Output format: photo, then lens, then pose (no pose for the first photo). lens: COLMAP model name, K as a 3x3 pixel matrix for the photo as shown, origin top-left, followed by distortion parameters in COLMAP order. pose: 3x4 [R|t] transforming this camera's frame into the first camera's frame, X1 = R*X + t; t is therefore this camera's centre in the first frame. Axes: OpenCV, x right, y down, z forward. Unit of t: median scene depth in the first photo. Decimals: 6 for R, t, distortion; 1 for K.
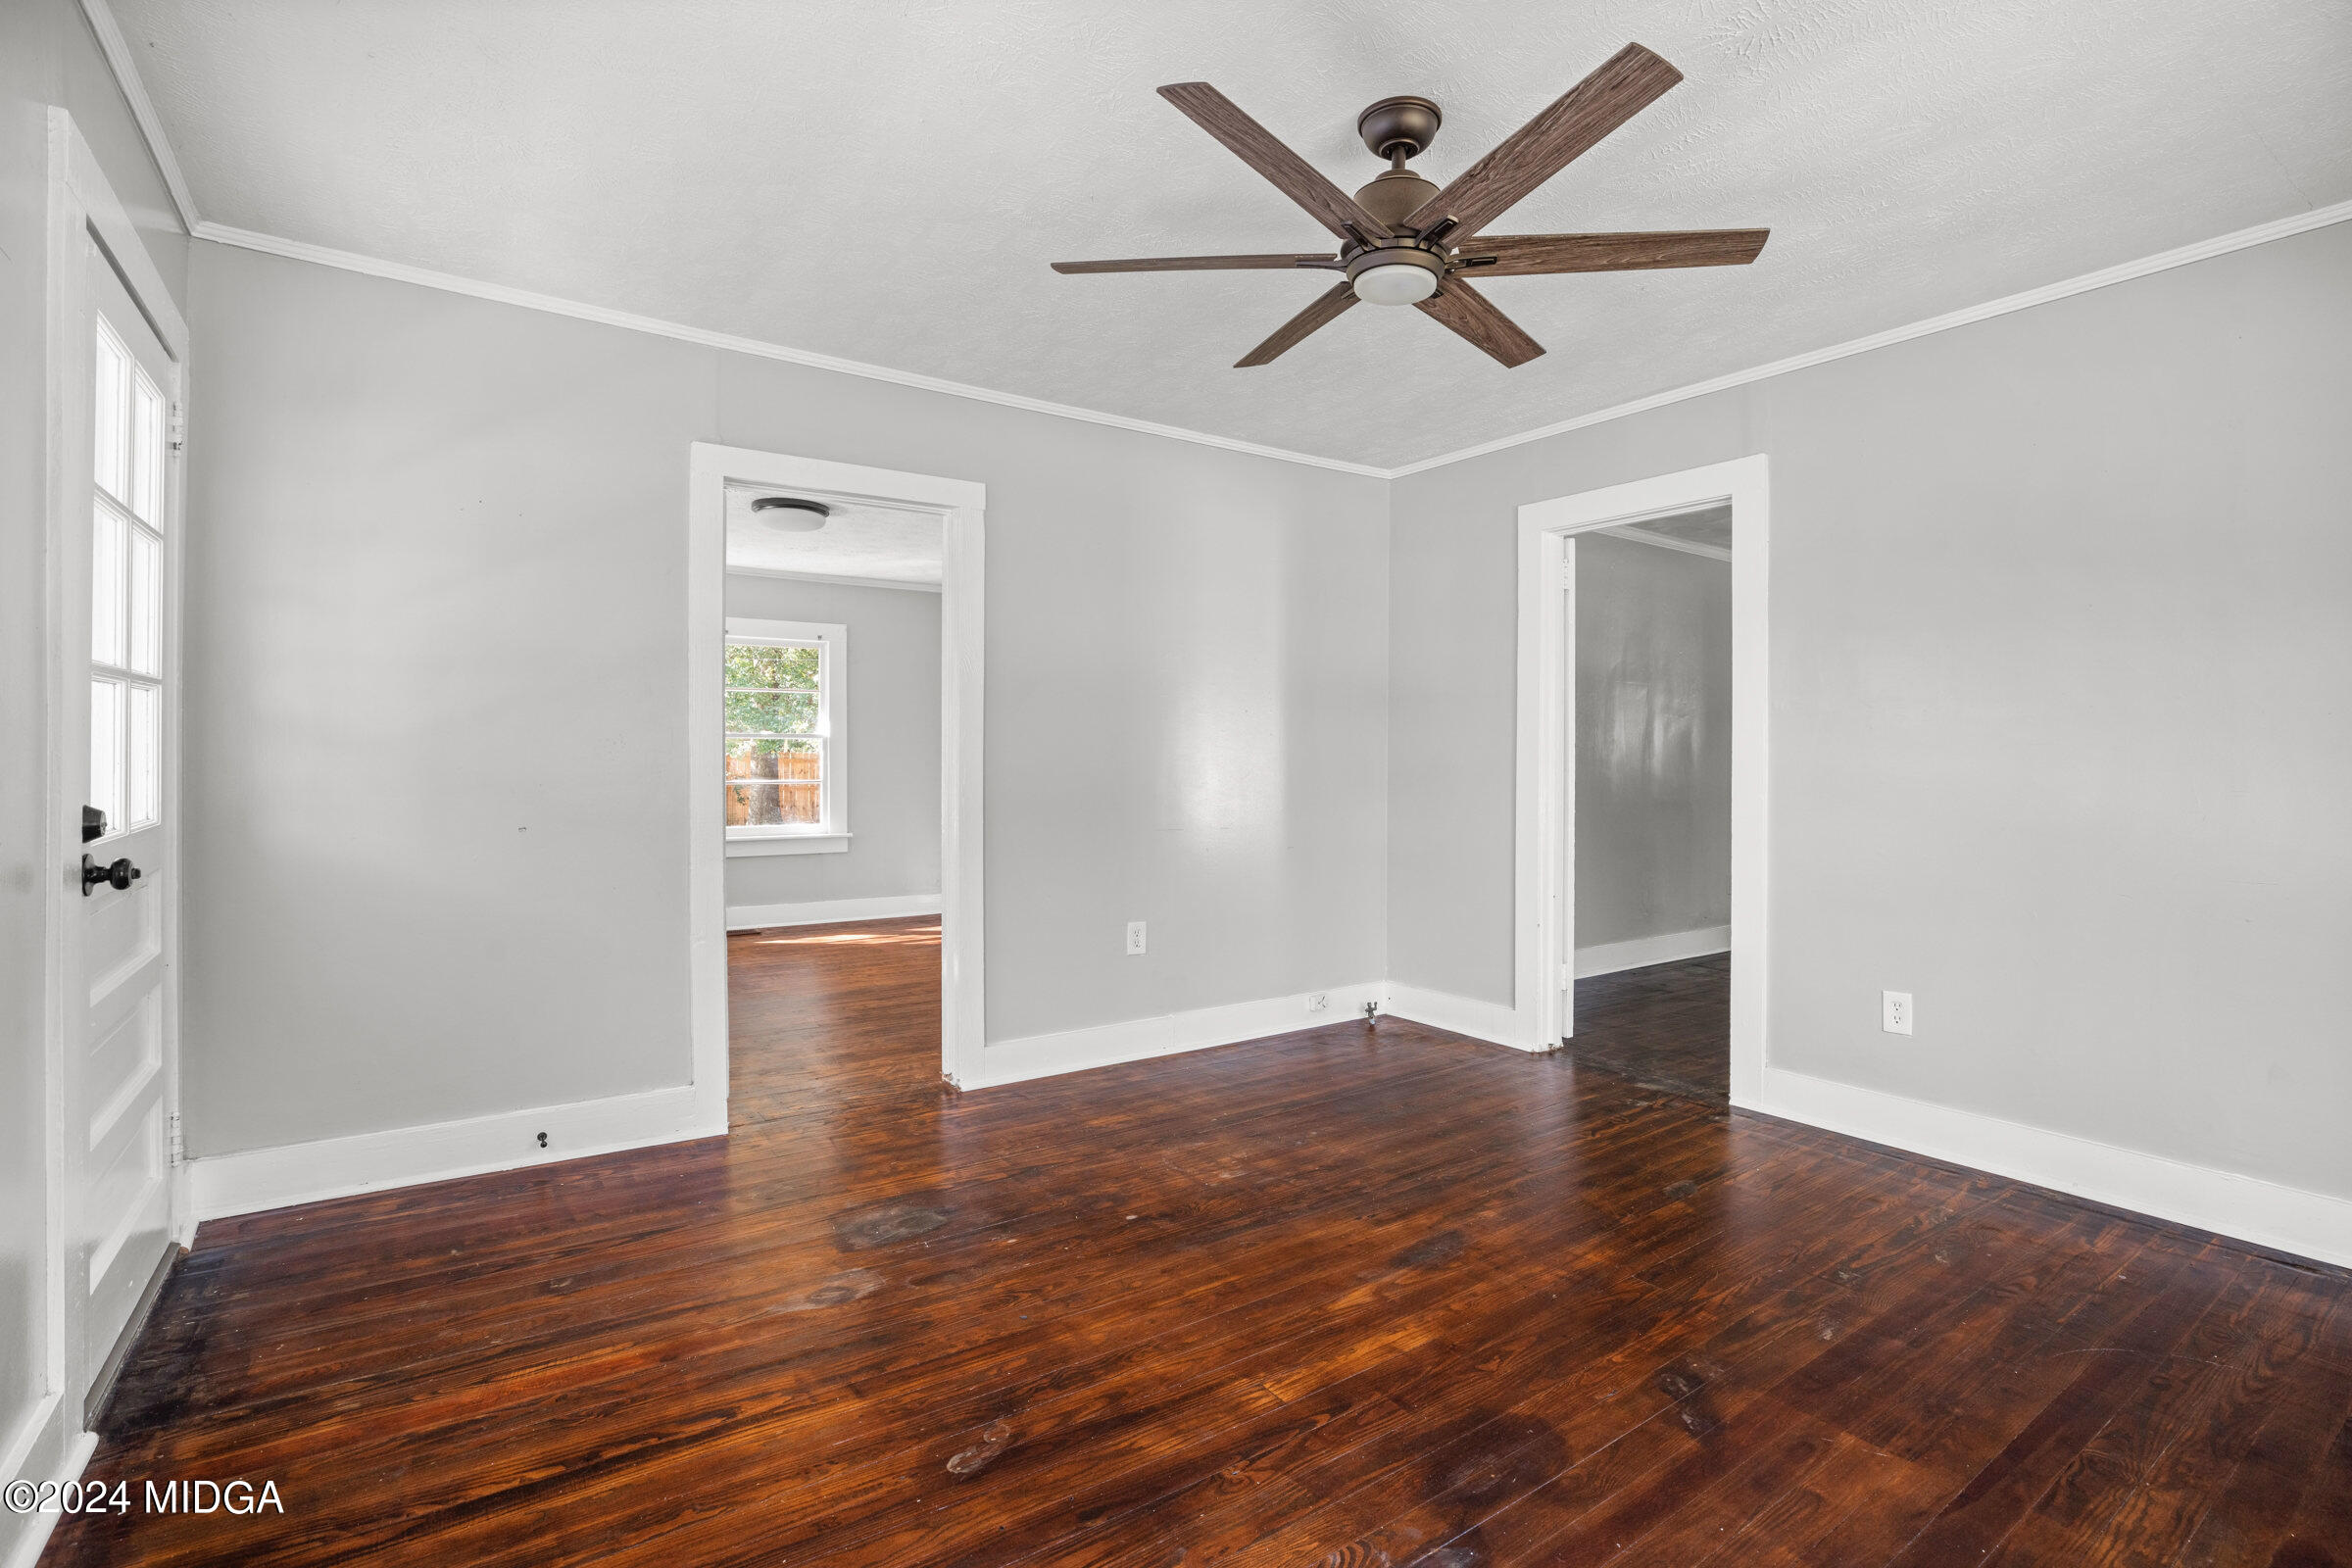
lens RADIAL K [[1093.6, 0, 1181.2], [0, 1093.6, 740.4], [0, 0, 1]] dist [-0.000642, 0.000062]
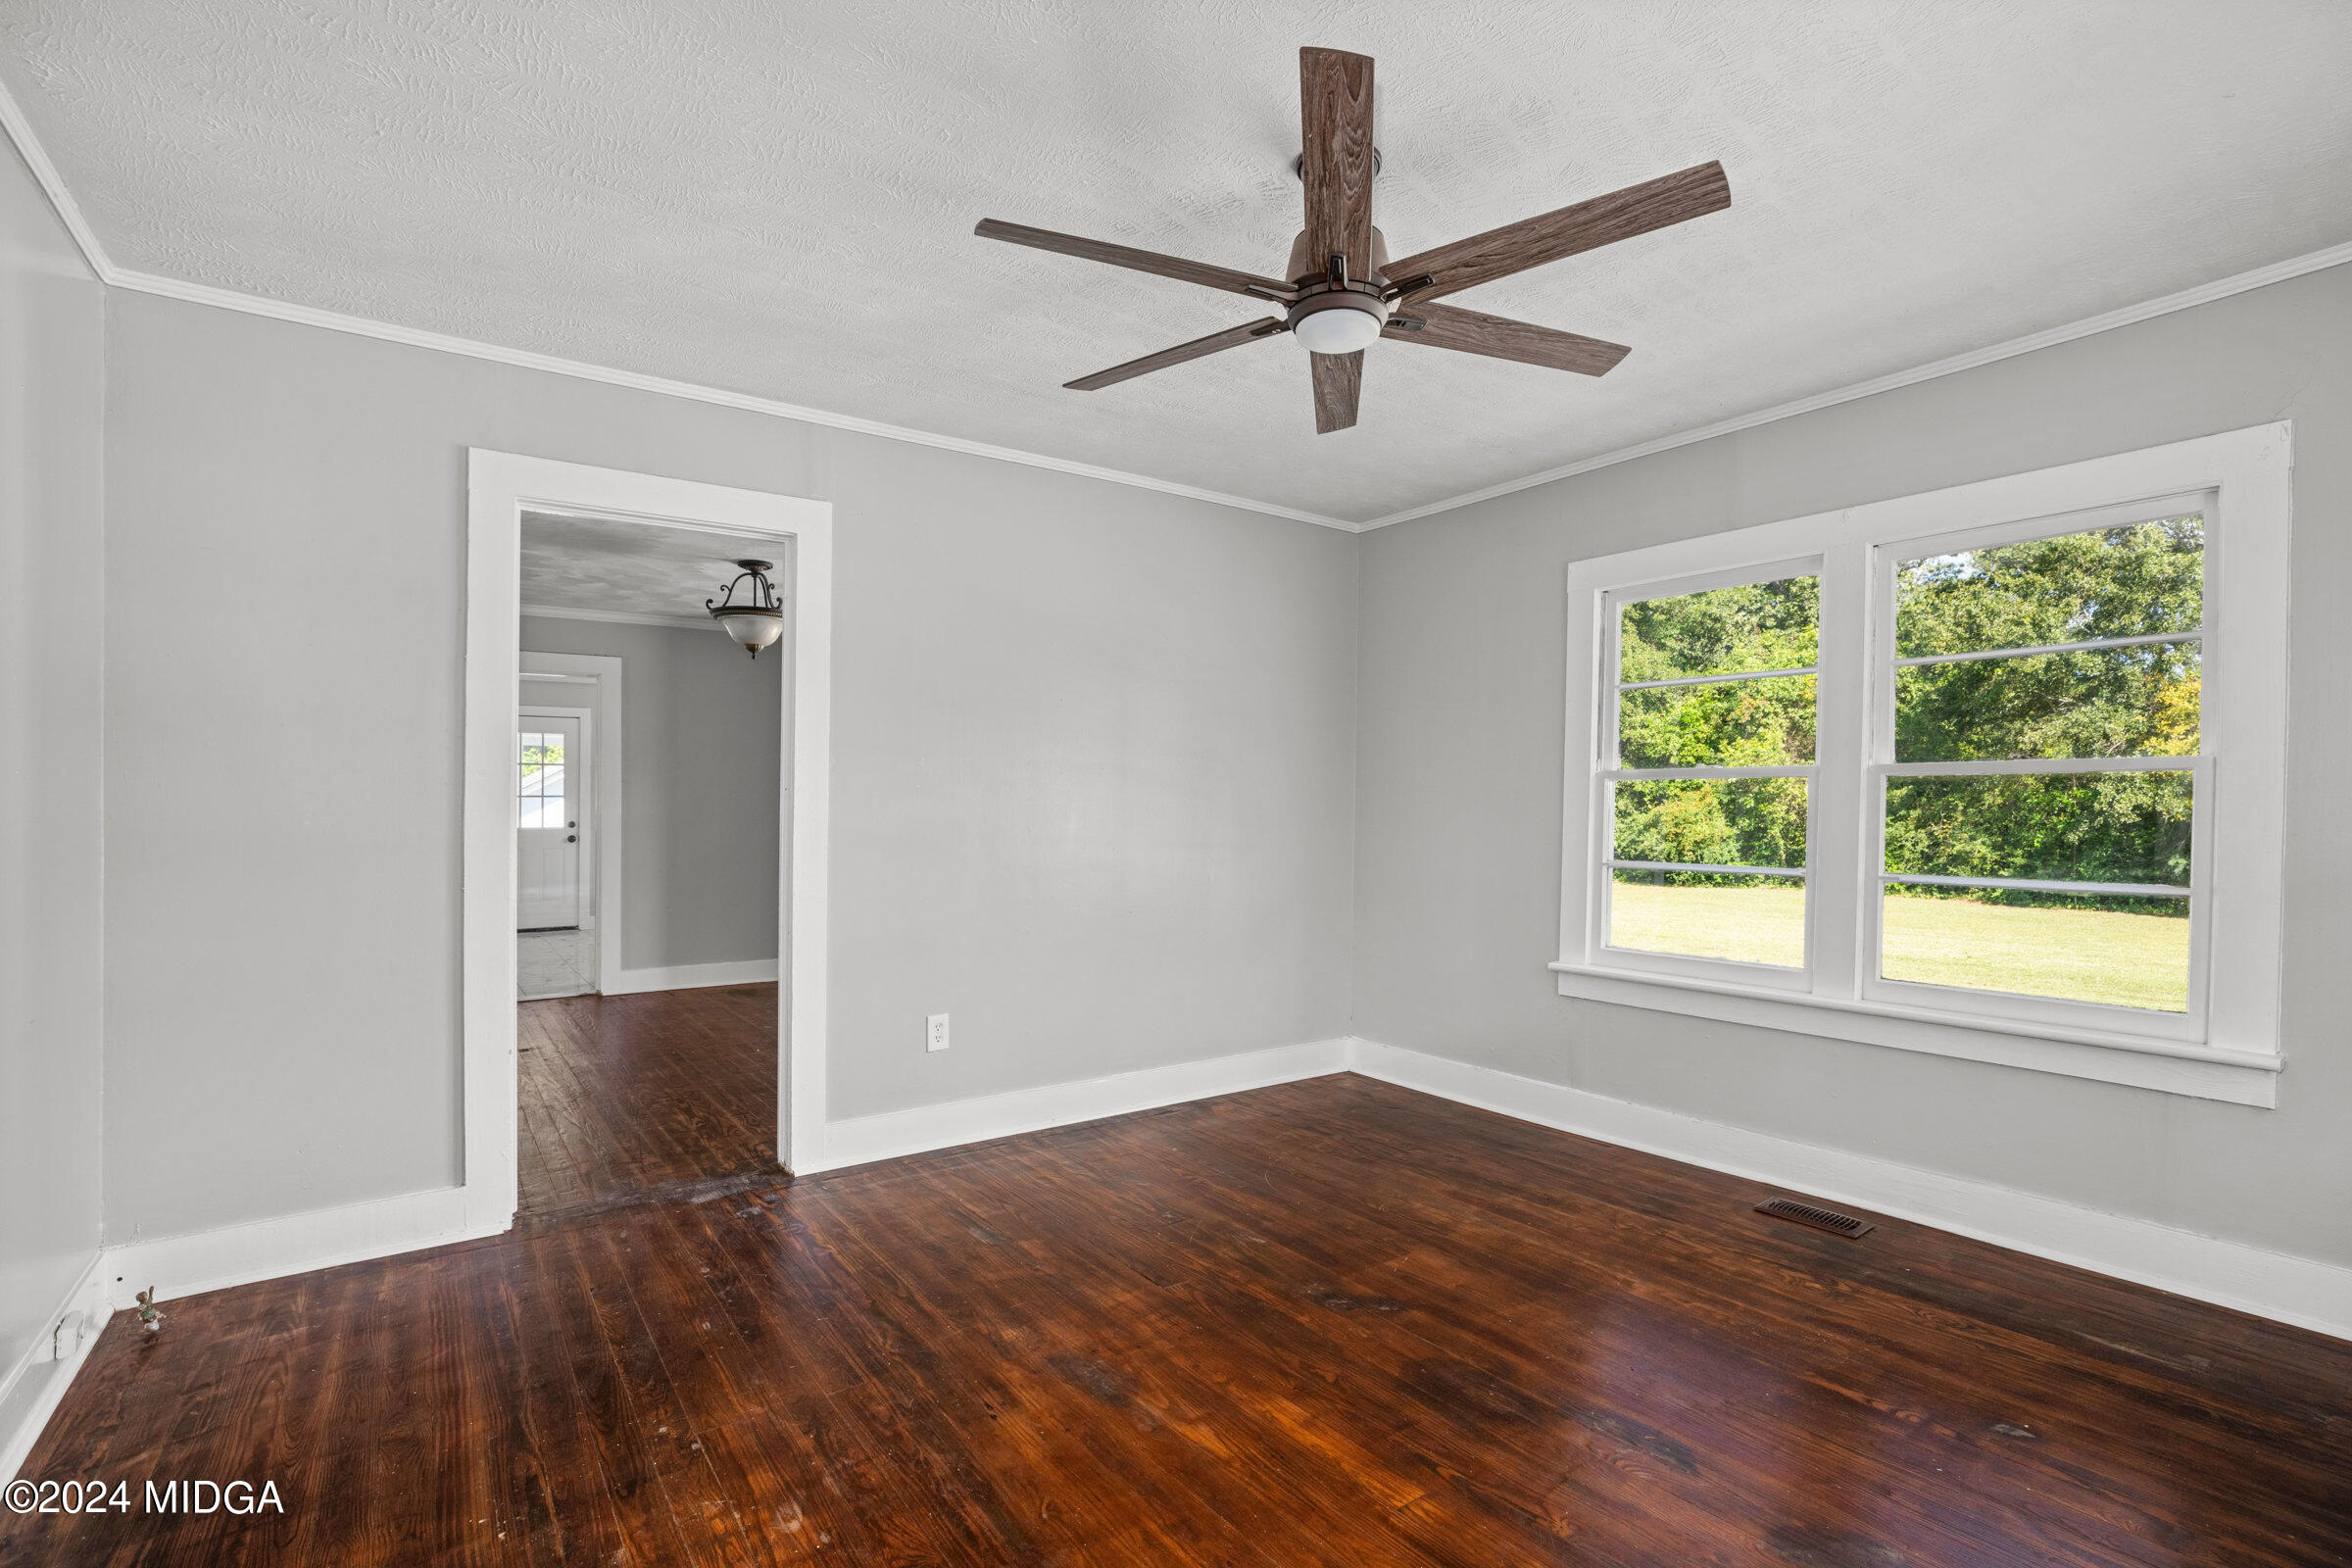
lens RADIAL K [[1127.8, 0, 1199.4], [0, 1127.8, 813.6], [0, 0, 1]] dist [-0.004568, 0.000078]
pose [[-0.020764, -0.009351, 0.999741, -0.737899], [-0.011462, 0.999893, 0.009114, 0.005746], [-0.999719, -0.011270, -0.020869, 1.032499]]
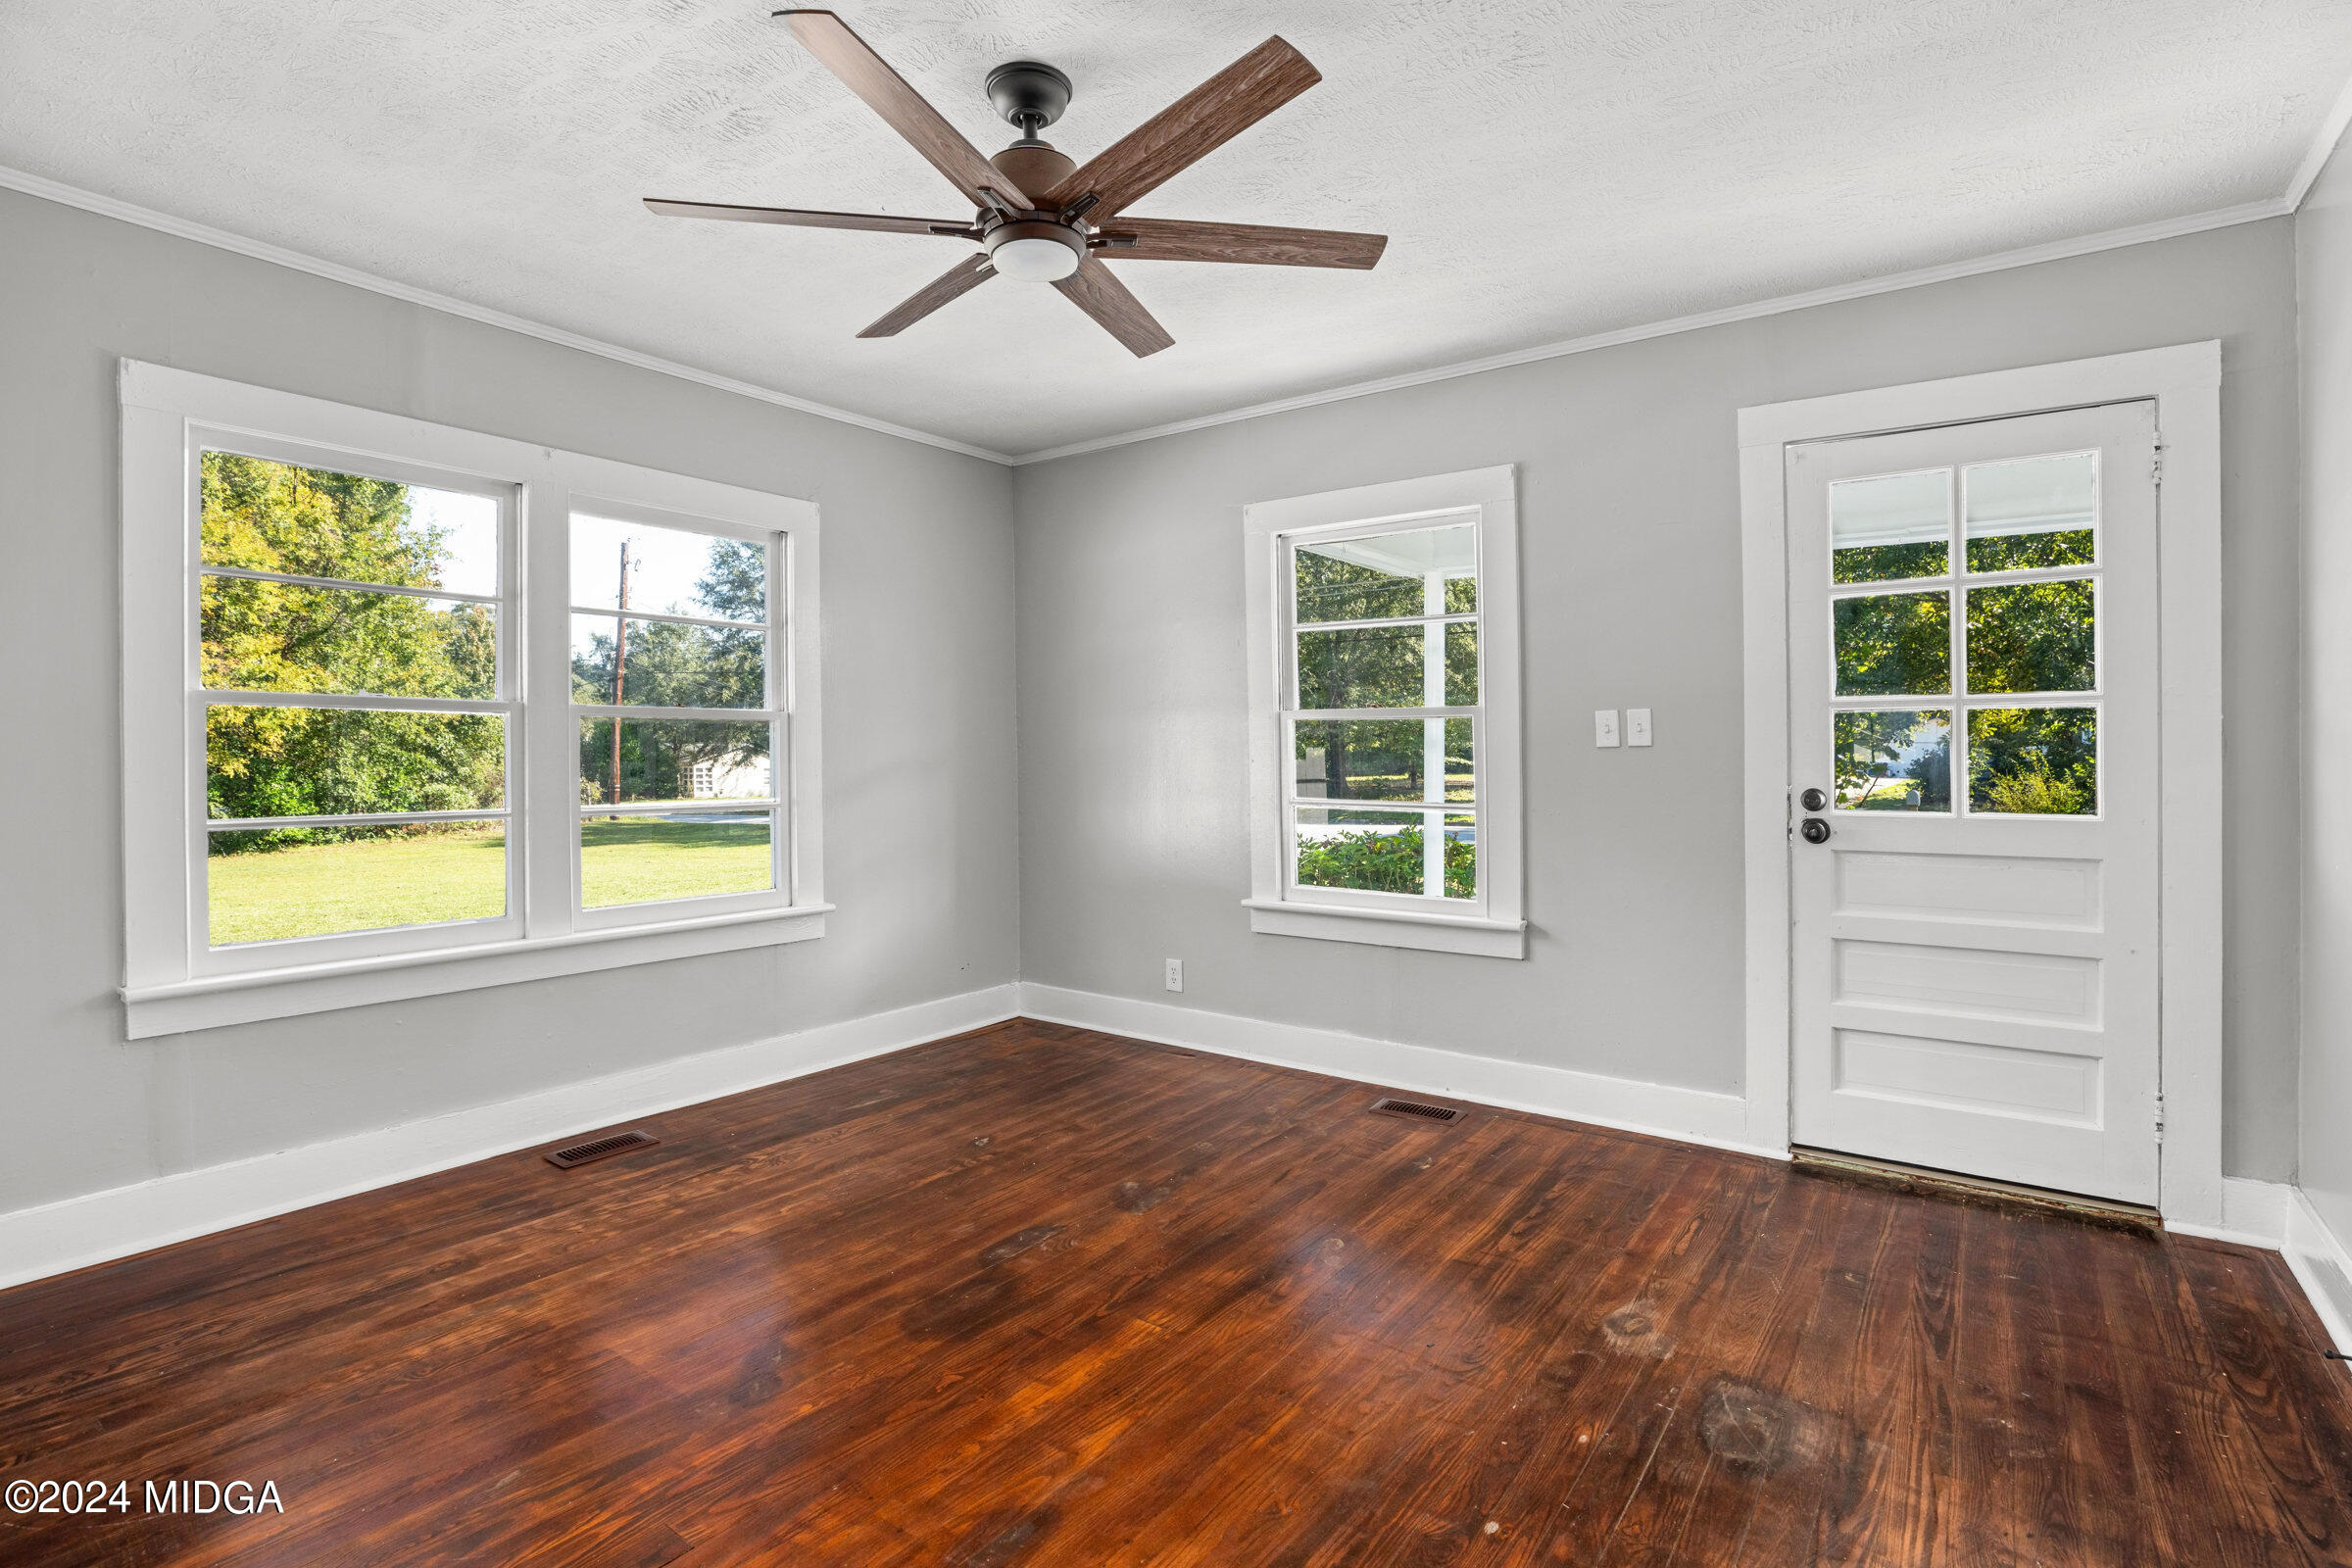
lens RADIAL K [[1158.7, 0, 1178.5], [0, 1158.7, 759.7], [0, 0, 1]] dist [-0.000208, 0.000147]
pose [[-0.942905, -0.008241, -0.332961, 0.388509], [-0.005614, 0.999945, -0.008851, 0.028193], [0.333016, -0.006477, -0.942899, 1.817566]]
